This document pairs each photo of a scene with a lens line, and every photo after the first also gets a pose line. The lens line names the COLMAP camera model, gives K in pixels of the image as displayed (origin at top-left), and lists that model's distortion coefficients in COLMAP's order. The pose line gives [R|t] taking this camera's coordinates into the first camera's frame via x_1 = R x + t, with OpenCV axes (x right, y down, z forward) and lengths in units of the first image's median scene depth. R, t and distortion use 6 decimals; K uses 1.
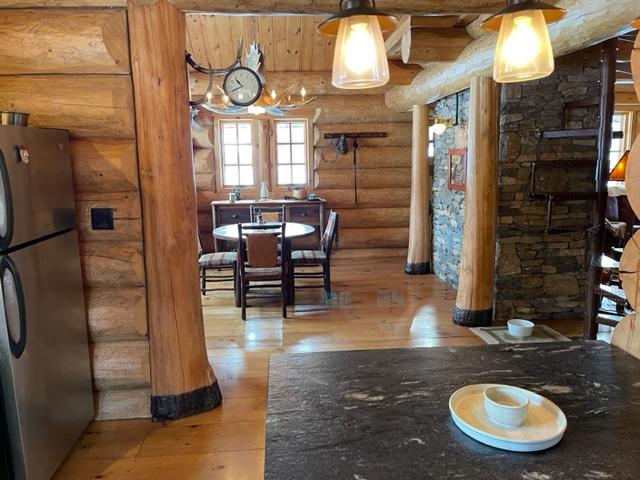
lens RADIAL K [[478.1, 0, 314.3], [0, 478.1, 235.1], [0, 0, 1]] dist [0.066532, -0.077400]
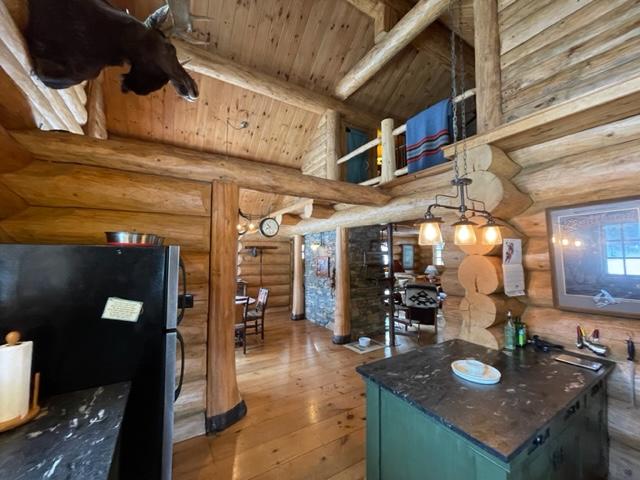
lens RADIAL K [[255.6, 0, 317.6], [0, 255.6, 240.5], [0, 0, 1]] dist [-0.003676, 0.000661]
pose [[0.891520, 0.047860, 0.450446, -0.291918], [0.052507, 0.976781, -0.207704, -0.020947], [-0.449928, 0.208824, 0.868307, 0.015401]]
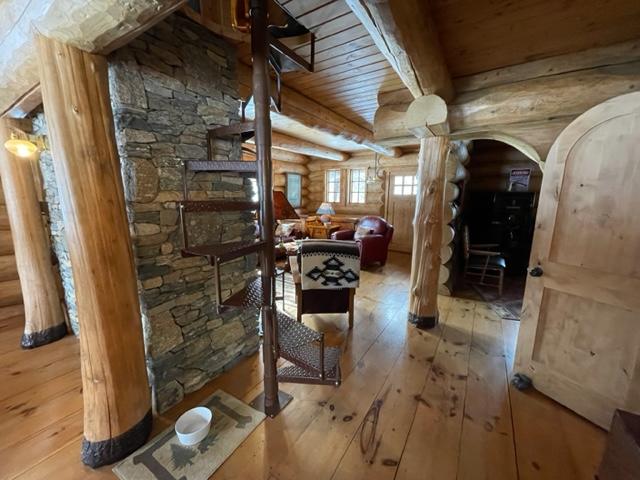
lens RADIAL K [[255.6, 0, 317.7], [0, 255.6, 239.4], [0, 0, 1]] dist [-0.003676, 0.000661]
pose [[0.603502, -0.118024, 0.788578, 0.266552], [0.108464, 0.991943, 0.065453, -0.097546], [-0.789950, 0.046031, 0.611441, 0.598029]]
